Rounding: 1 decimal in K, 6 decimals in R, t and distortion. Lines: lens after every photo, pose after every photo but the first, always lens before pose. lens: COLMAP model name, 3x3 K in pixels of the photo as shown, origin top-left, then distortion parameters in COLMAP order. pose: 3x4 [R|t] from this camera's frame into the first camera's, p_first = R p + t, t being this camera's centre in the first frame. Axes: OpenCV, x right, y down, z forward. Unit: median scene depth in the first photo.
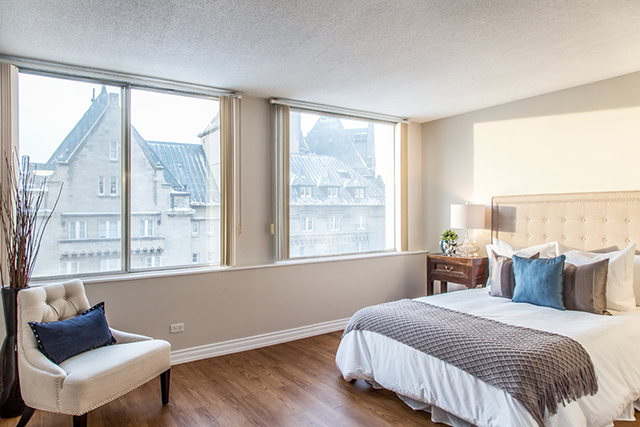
lens RADIAL K [[420.3, 0, 319.8], [0, 420.3, 214.2], [0, 0, 1]] dist [0.002038, 0.000248]
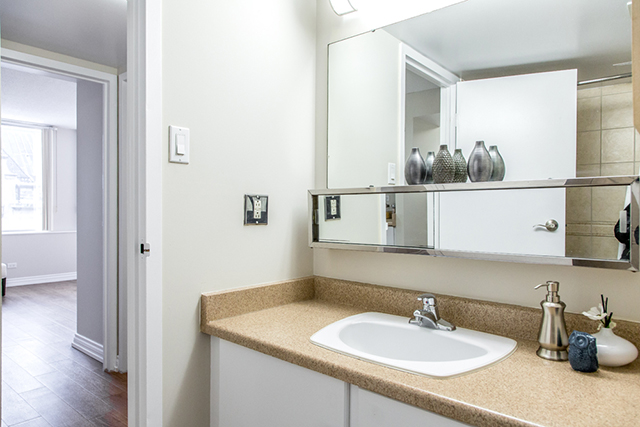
lens RADIAL K [[420.3, 0, 317.8], [0, 420.3, 216.7], [0, 0, 1]] dist [0.002038, 0.000248]
pose [[0.961351, -0.001251, 0.275324, 0.058507], [-0.003560, 0.999850, 0.016972, 0.005736], [-0.275304, -0.017296, 0.961202, -0.149331]]
